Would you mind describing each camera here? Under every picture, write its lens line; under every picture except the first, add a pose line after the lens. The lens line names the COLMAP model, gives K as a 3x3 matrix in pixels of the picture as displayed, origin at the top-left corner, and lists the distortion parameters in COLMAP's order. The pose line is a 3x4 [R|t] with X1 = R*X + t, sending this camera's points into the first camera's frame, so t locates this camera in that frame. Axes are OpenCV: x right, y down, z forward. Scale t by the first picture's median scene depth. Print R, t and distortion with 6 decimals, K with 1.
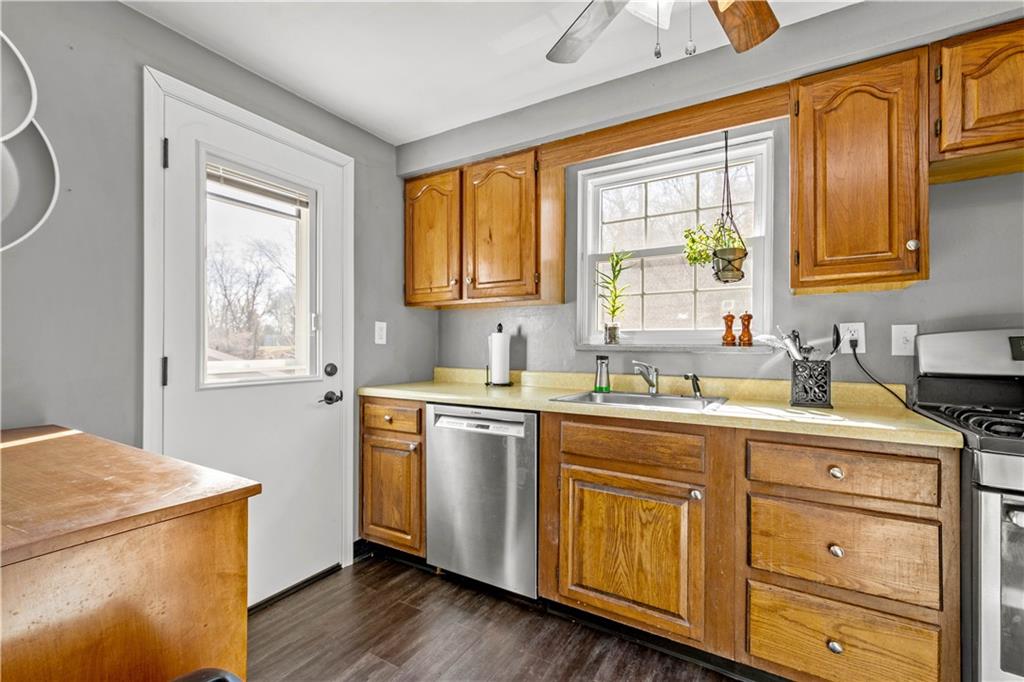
lens RADIAL K [[447.6, 0, 515.0], [0, 447.6, 343.9], [0, 0, 1]] dist [0.010038, -0.002354]
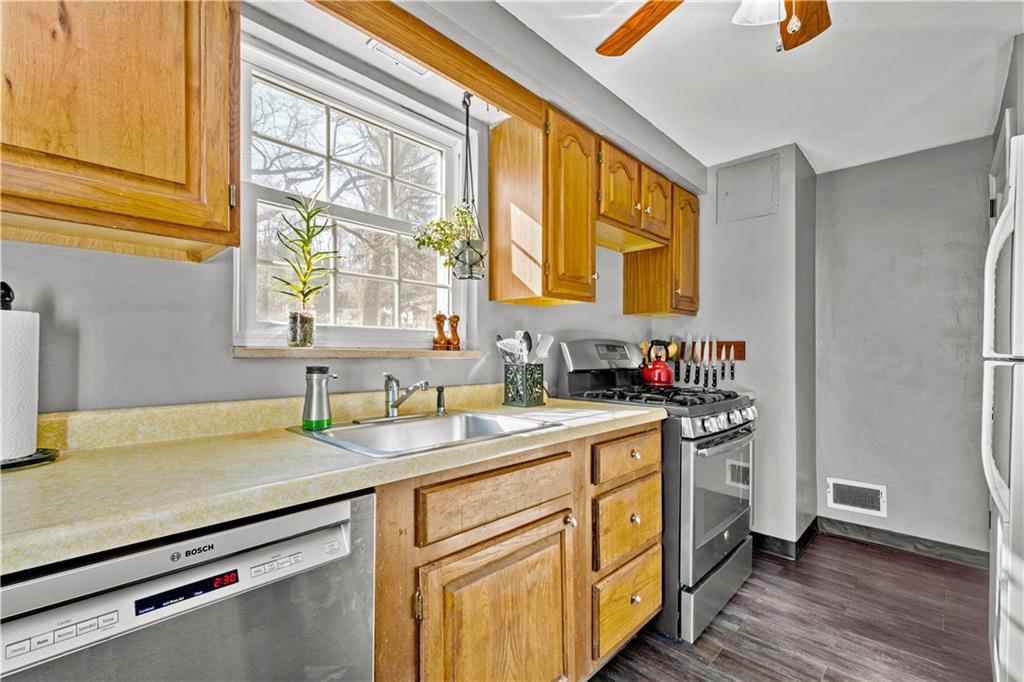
lens RADIAL K [[447.6, 0, 522.5], [0, 447.6, 345.9], [0, 0, 1]] dist [0.010038, -0.002354]
pose [[0.216579, 0.009724, 0.976217, -0.339251], [-0.008162, 0.999933, -0.008150, 0.002606], [-0.976231, -0.006203, 0.216644, 0.653348]]
